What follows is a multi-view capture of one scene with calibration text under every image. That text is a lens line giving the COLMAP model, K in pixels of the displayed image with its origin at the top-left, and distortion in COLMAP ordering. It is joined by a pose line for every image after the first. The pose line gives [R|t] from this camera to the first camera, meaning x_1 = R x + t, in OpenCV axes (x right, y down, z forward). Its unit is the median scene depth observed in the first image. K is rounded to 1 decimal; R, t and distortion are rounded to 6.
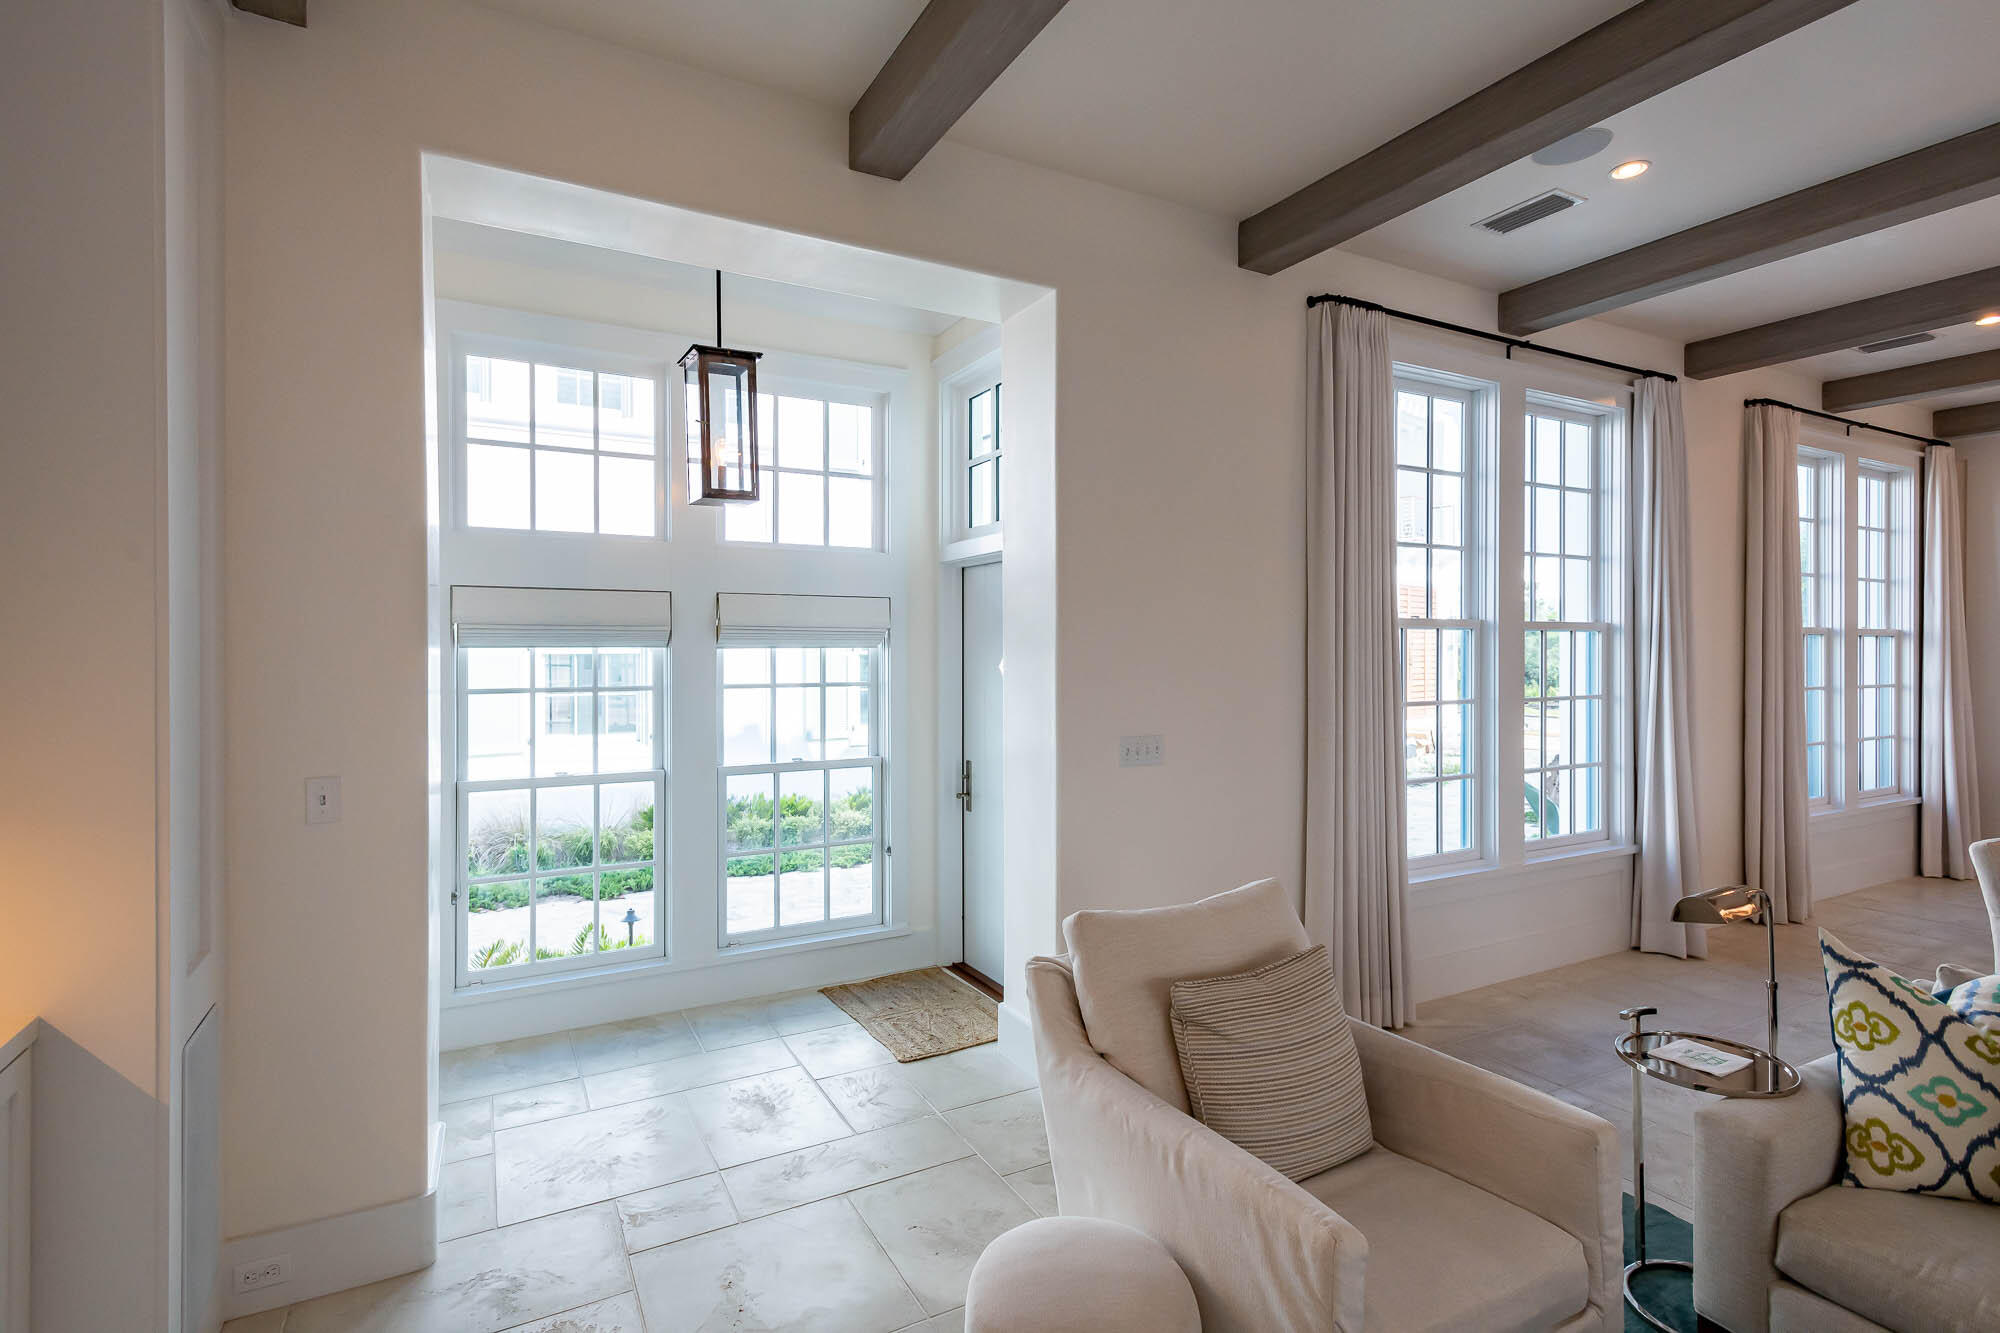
lens RADIAL K [[959.3, 0, 1000.1], [0, 959.3, 656.4], [0, 0, 1]] dist [-0.012213, 0.000262]
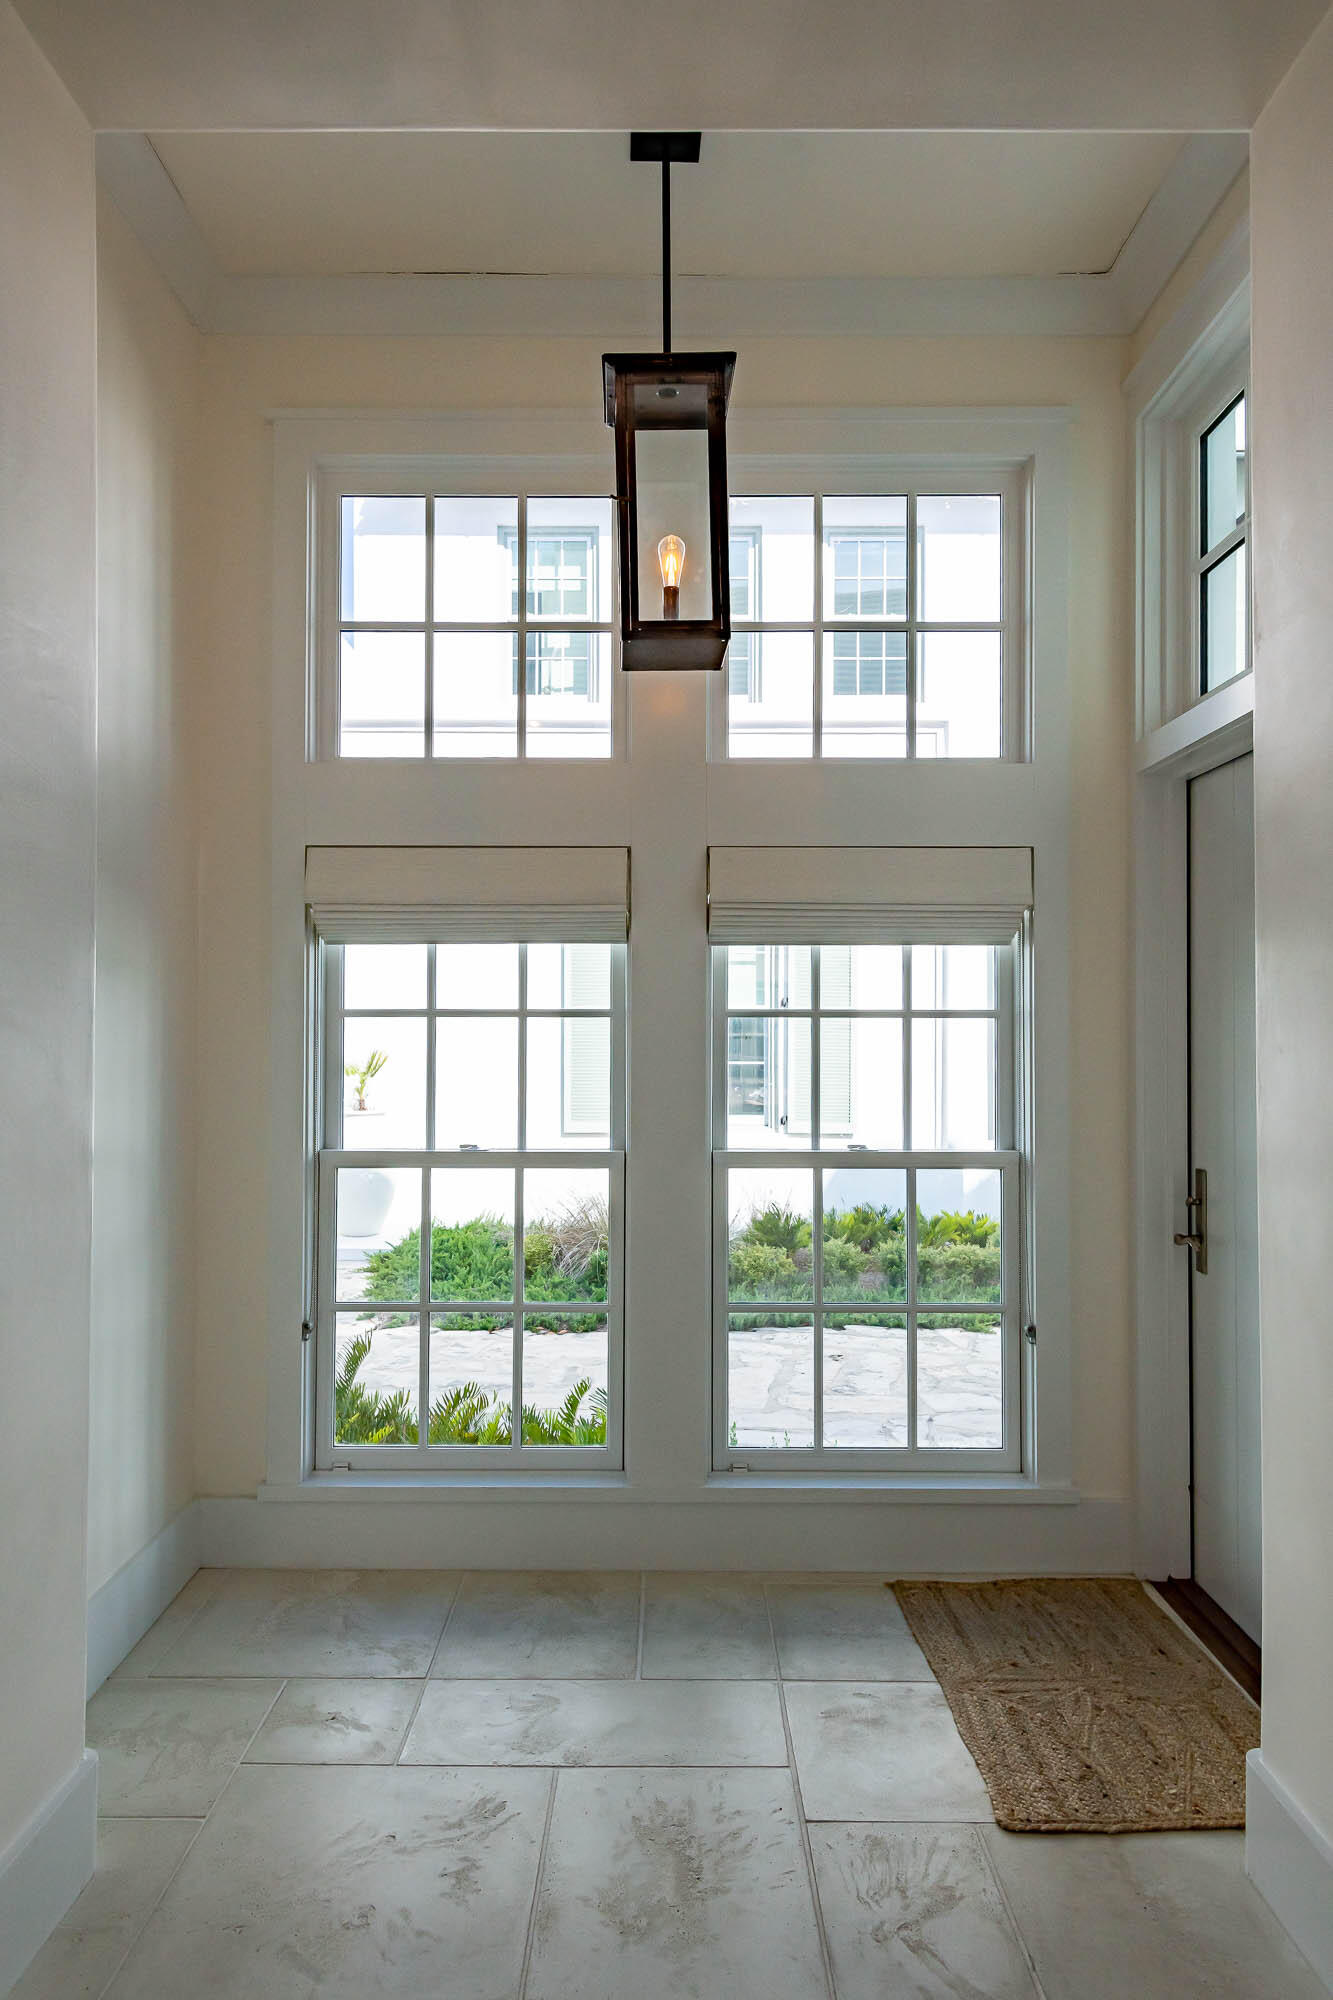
lens RADIAL K [[1201.7, 0, 645.6], [0, 1201.7, 1006.9], [0, 0, 1]] dist [0.028481, -0.041331]
pose [[0.871758, -0.003273, -0.489926, 0.023886], [-0.007525, 0.999770, -0.020068, 0.043349], [0.489879, 0.021181, 0.871533, 0.346726]]
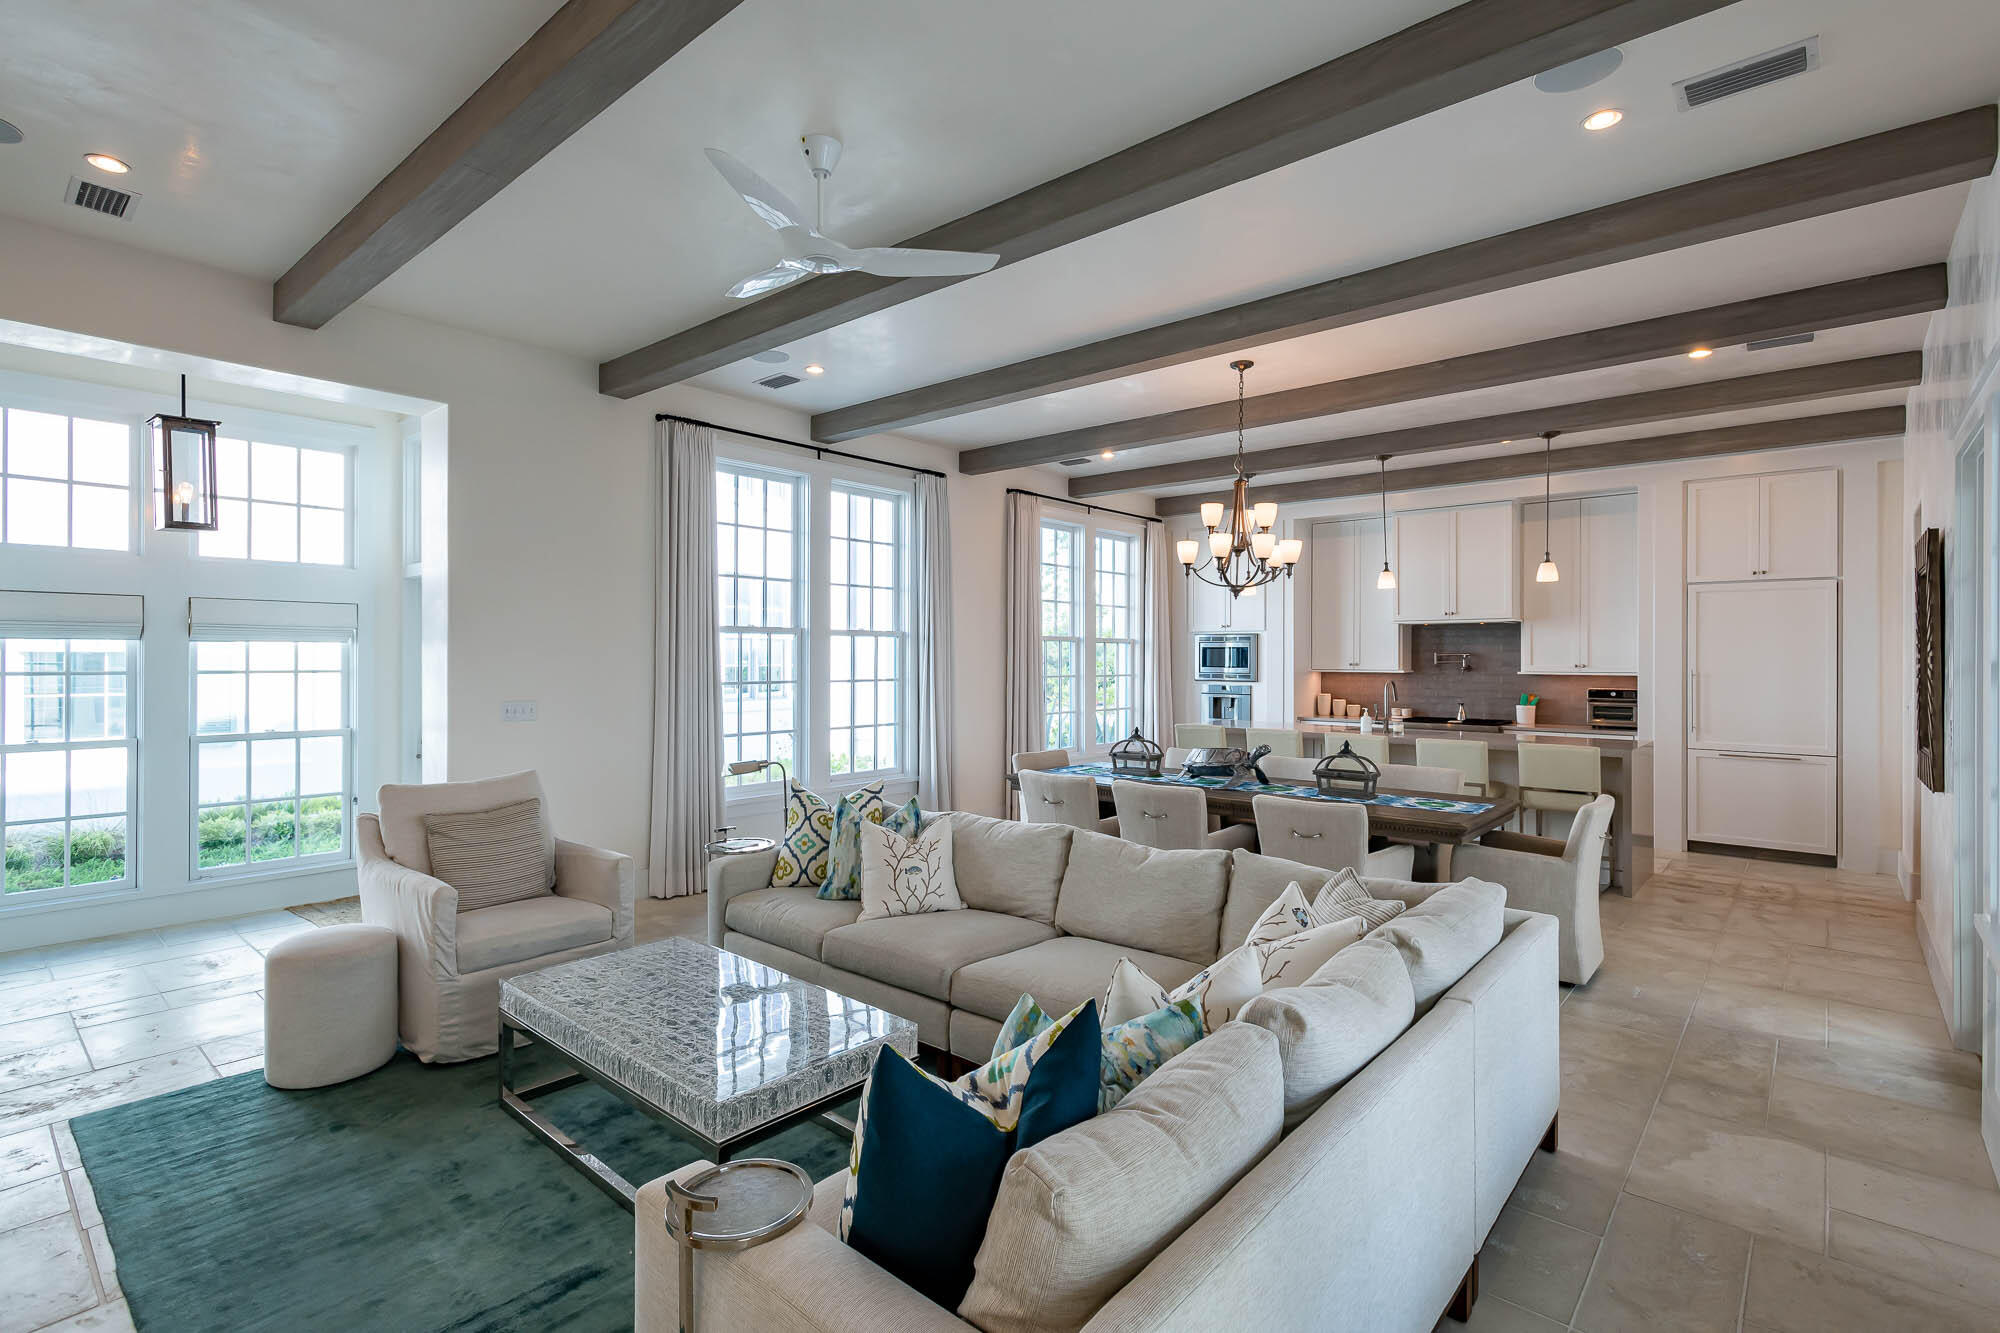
lens RADIAL K [[959.3, 0, 1000.1], [0, 959.3, 656.4], [0, 0, 1]] dist [-0.012213, 0.000262]
pose [[0.937315, 0.004869, 0.348449, 0.263235], [-0.002666, 0.999973, -0.006802, 0.016481], [-0.348472, 0.005447, 0.937303, -0.532644]]
